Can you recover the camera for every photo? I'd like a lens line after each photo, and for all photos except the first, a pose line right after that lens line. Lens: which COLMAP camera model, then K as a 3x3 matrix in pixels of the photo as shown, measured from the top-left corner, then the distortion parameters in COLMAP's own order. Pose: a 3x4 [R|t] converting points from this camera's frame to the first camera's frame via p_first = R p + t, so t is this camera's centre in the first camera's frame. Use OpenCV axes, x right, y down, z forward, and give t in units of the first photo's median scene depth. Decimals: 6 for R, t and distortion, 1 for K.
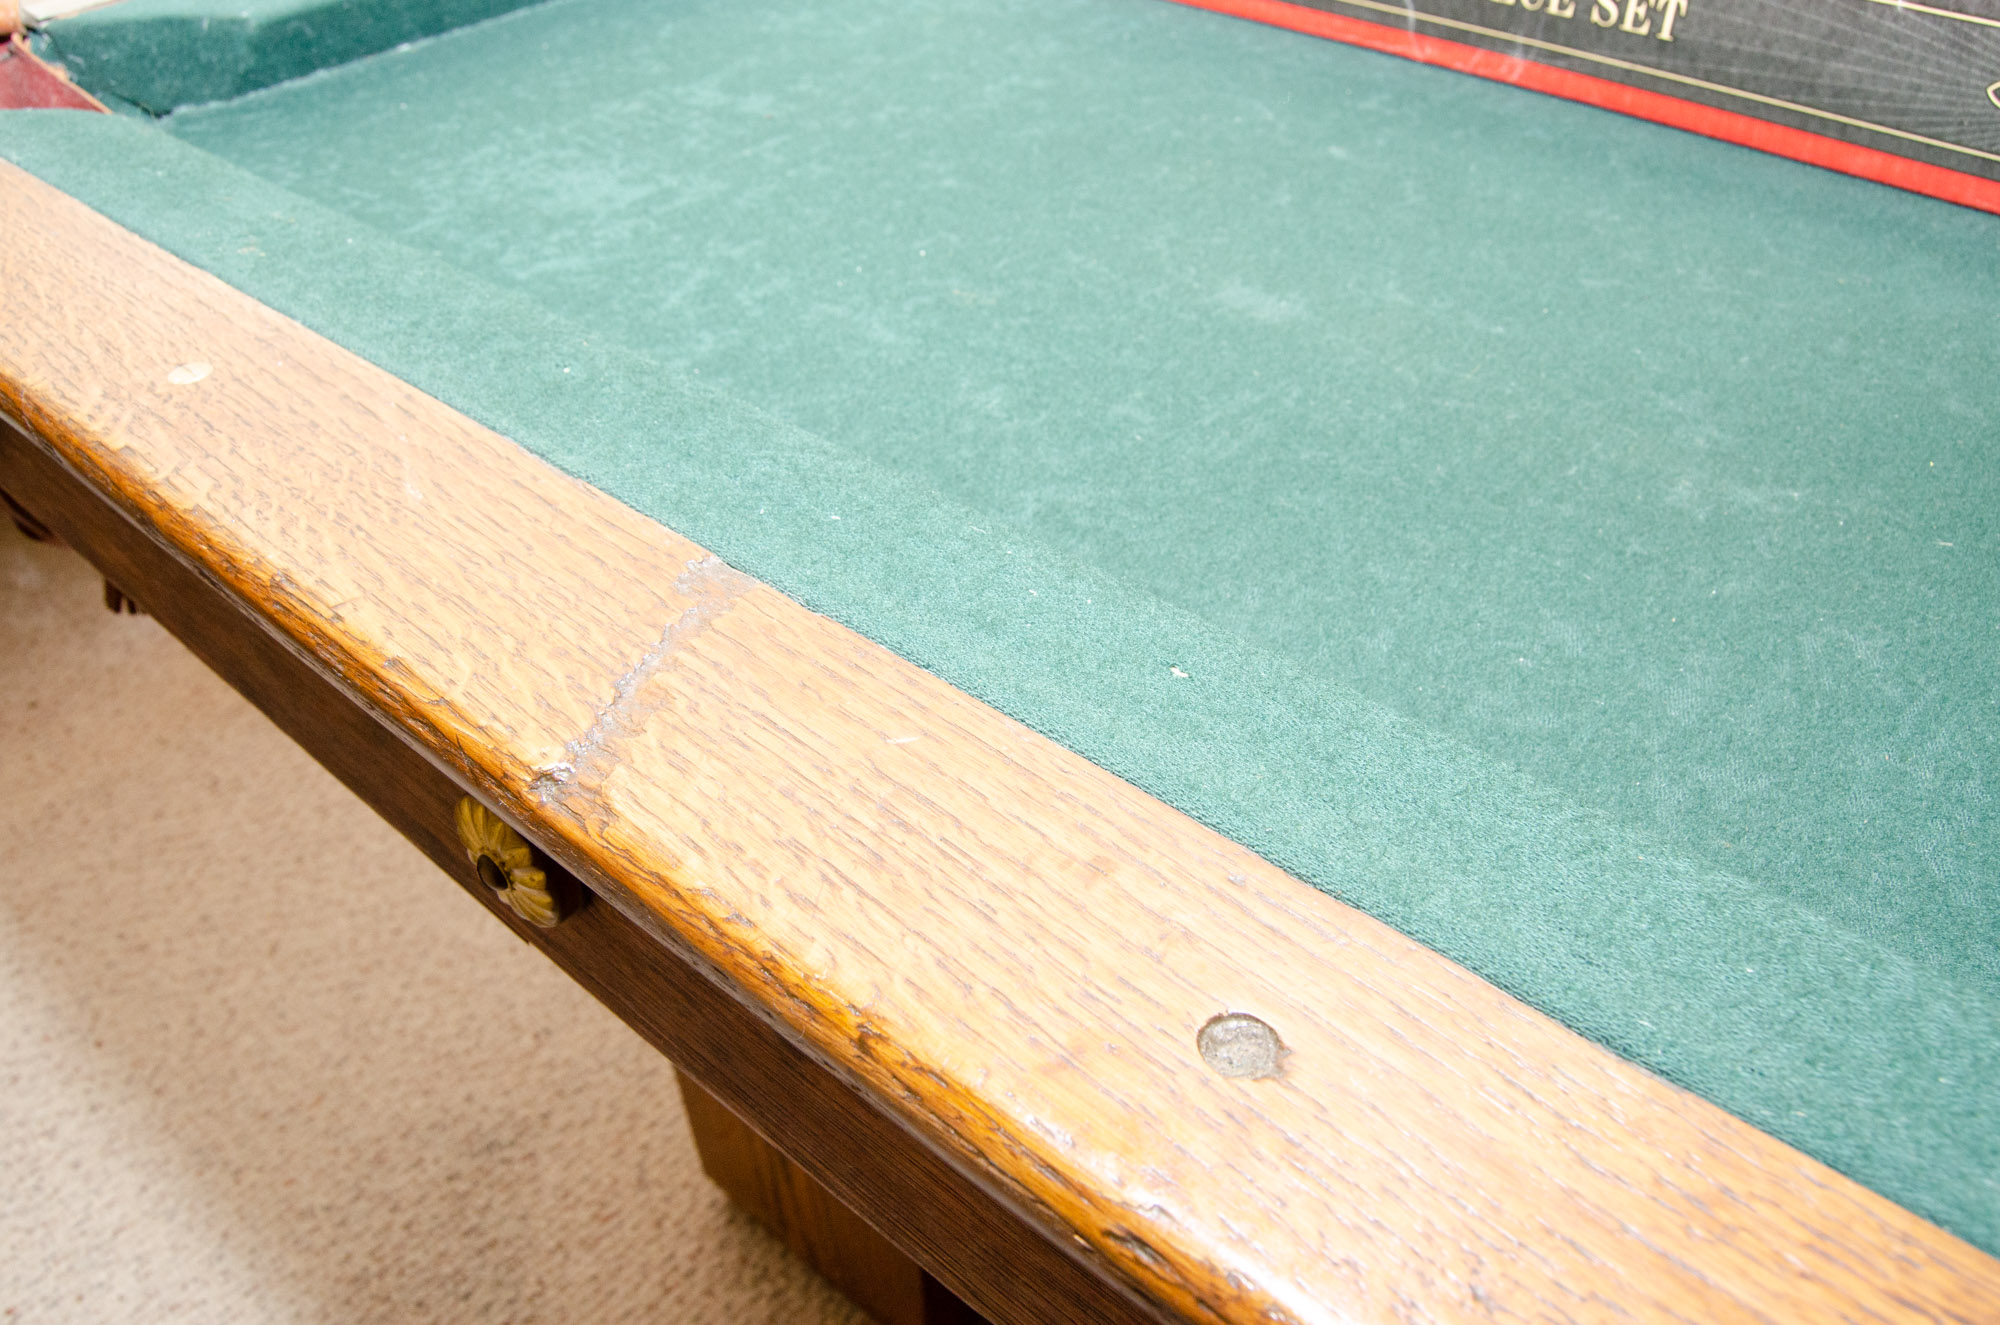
lens RADIAL K [[1504.4, 0, 1007.3], [0, 1504.4, 685.8], [0, 0, 1]] dist [-0.102219, 0.040116]
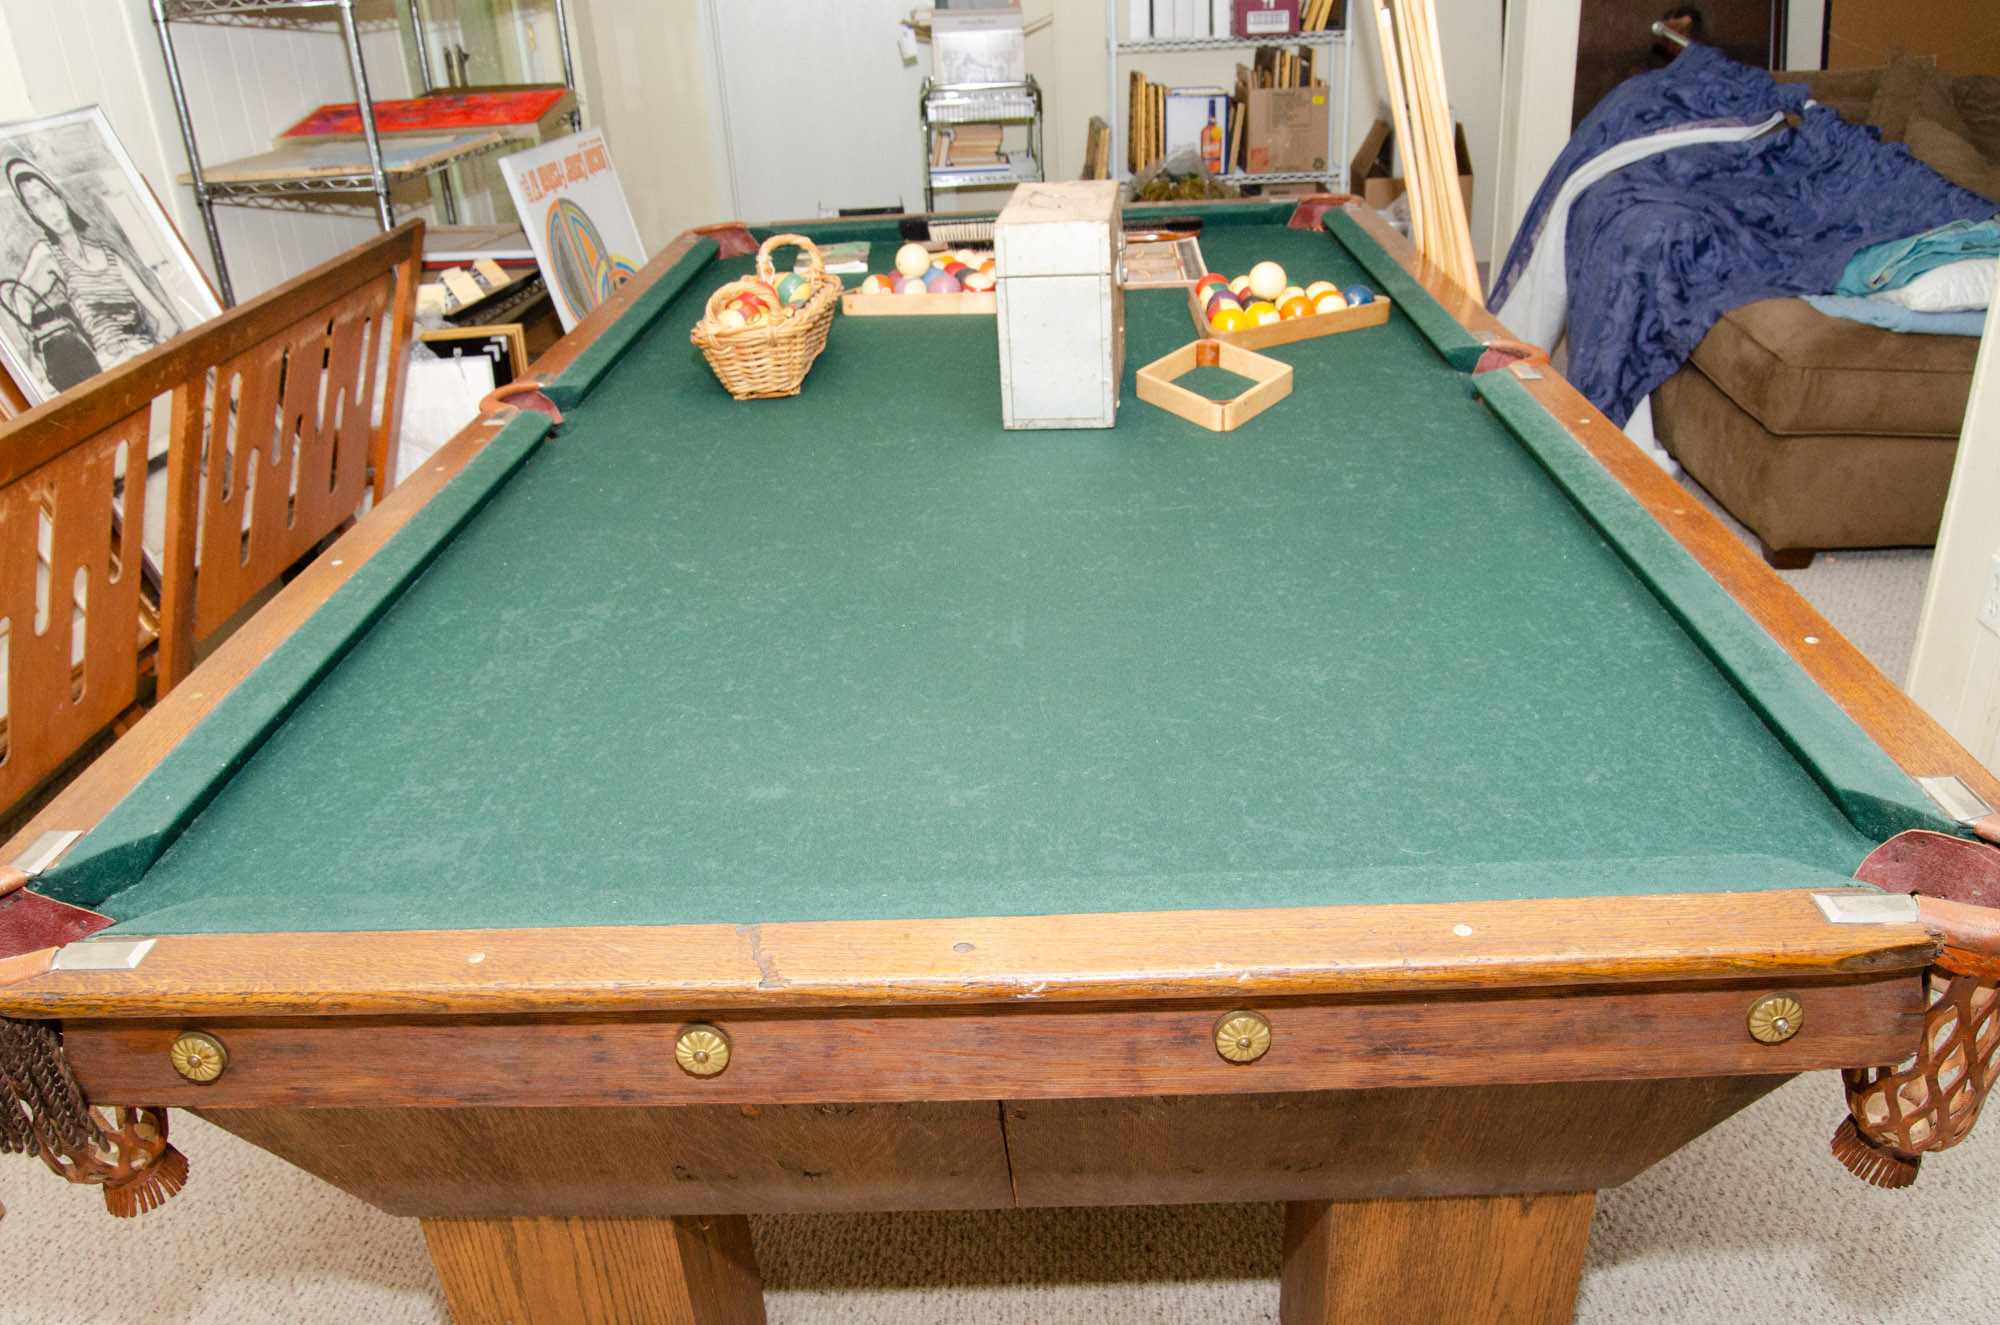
lens RADIAL K [[1527.6, 0, 1007.1], [0, 1527.6, 696.6], [0, 0, 1]] dist [-0.101878, 0.038811]
pose [[0.775443, -0.308625, 0.550853, -0.791131], [0.439323, 0.890330, -0.119617, 0.069553], [-0.453524, 0.334759, 0.825986, -1.201053]]
